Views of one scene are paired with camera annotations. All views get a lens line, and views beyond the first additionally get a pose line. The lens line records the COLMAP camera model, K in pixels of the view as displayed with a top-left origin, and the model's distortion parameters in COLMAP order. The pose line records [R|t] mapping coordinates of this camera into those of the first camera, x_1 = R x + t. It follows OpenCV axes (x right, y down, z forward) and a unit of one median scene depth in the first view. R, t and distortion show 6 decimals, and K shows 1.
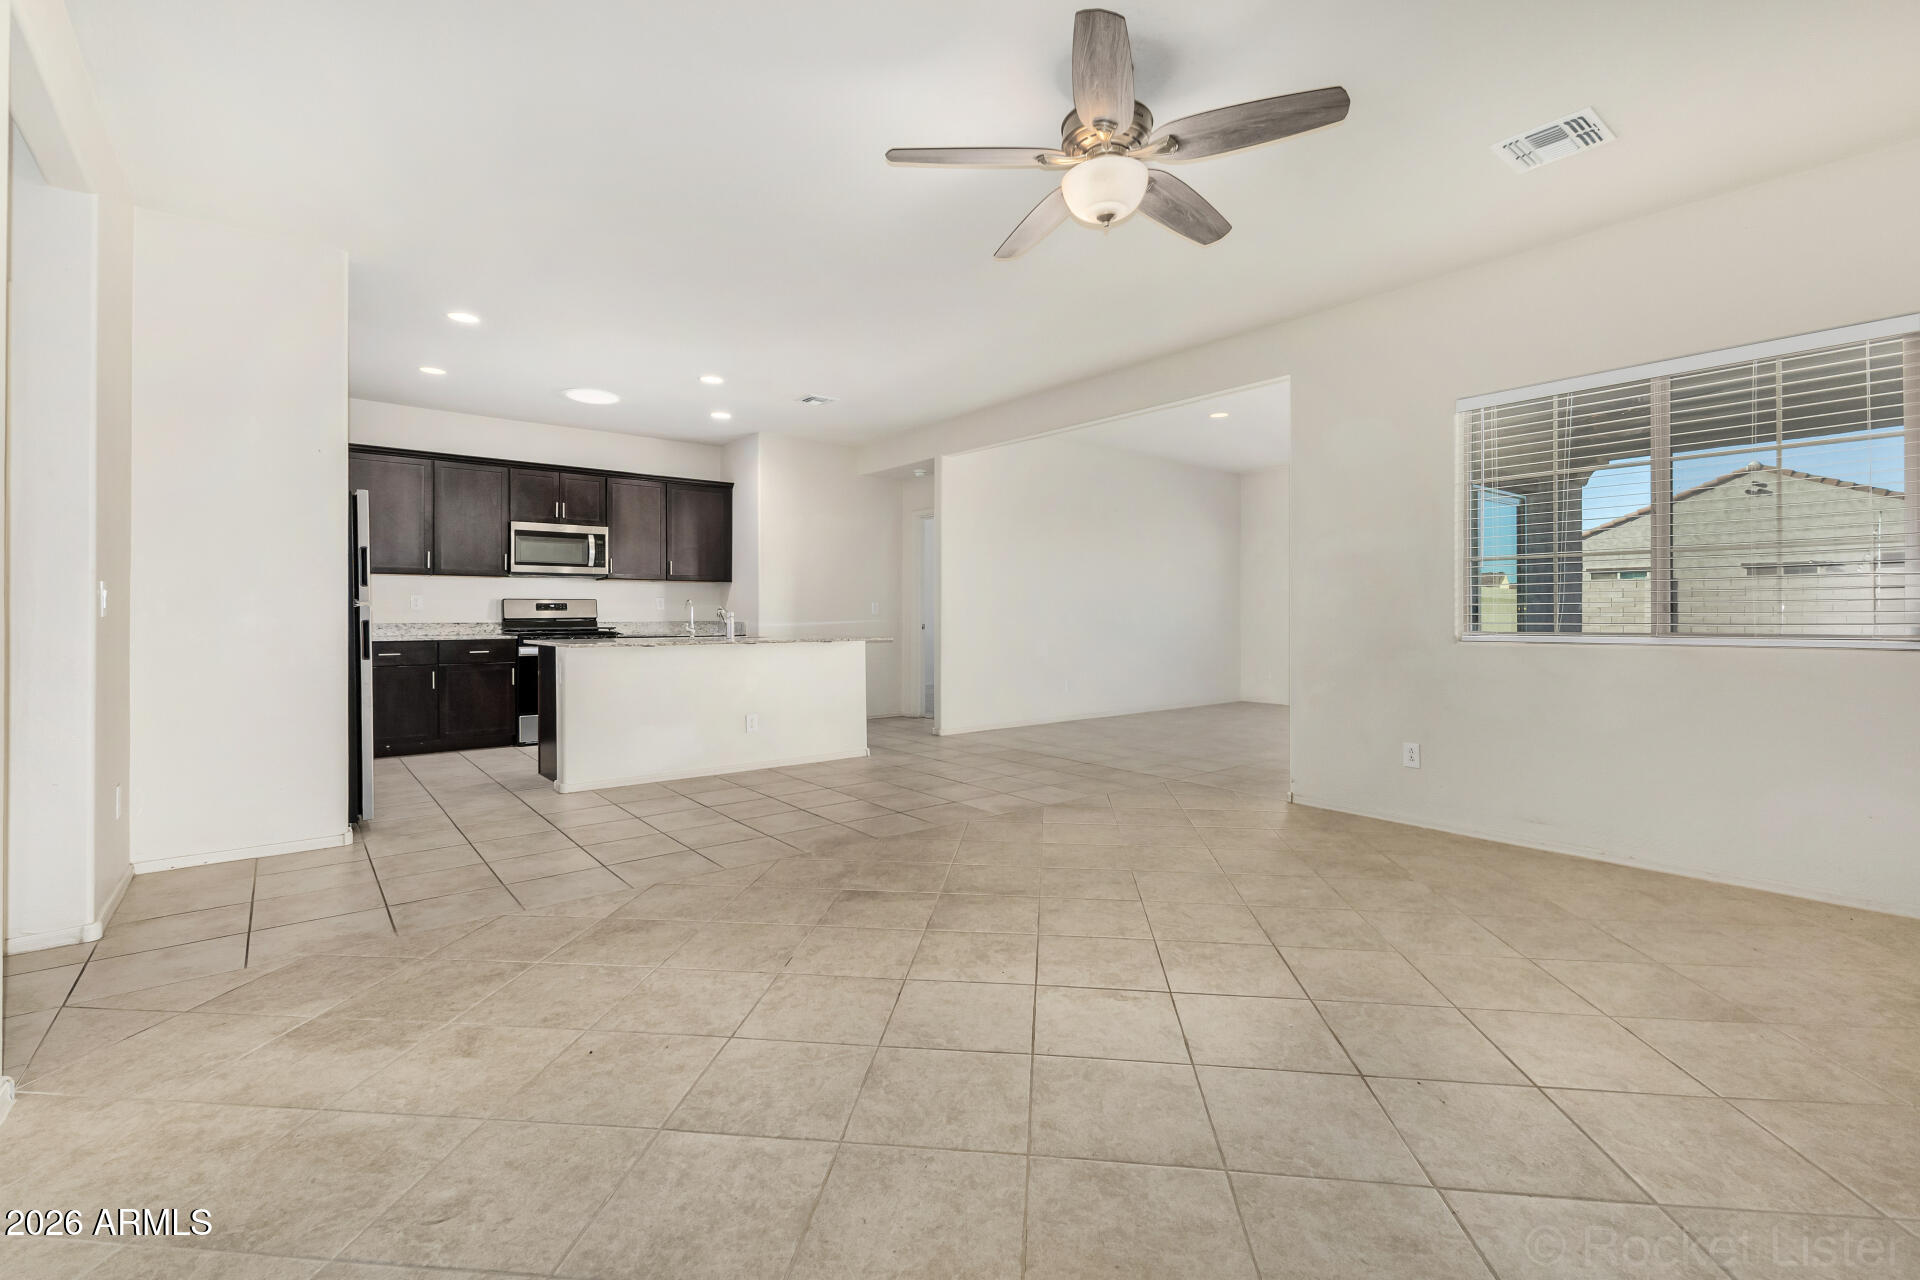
lens RADIAL K [[842.6, 0, 971.7], [0, 842.6, 613.1], [0, 0, 1]] dist [0.002617, -0.000285]
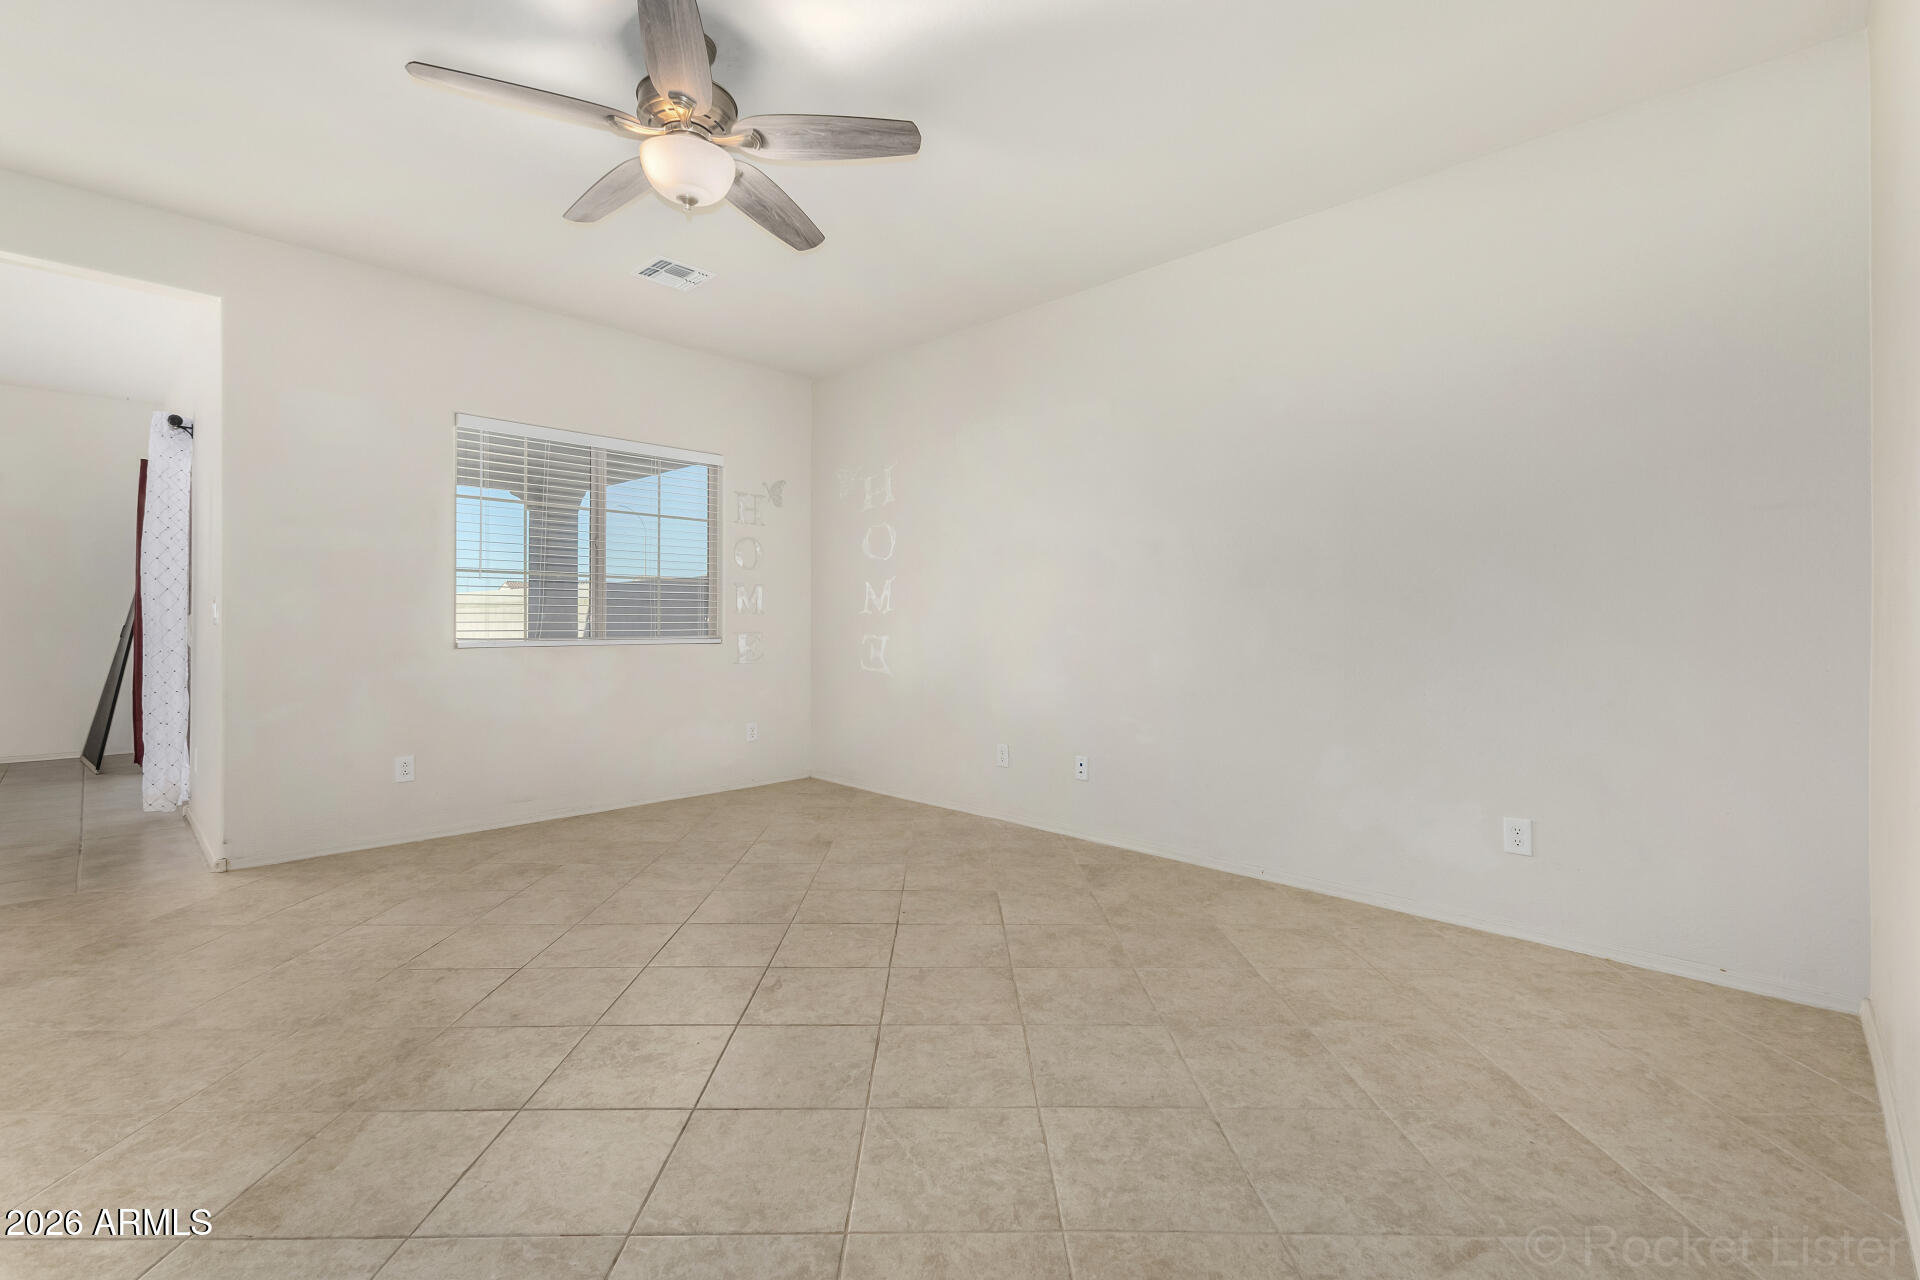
lens RADIAL K [[825.6, 0, 953.9], [0, 825.6, 630.1], [0, 0, 1]] dist [0.010510, 0.000186]
pose [[-0.107250, -0.010386, 0.994178, -0.882594], [-0.005727, 0.999935, 0.009828, -0.005014], [-0.994216, -0.004640, -0.107302, 0.892920]]
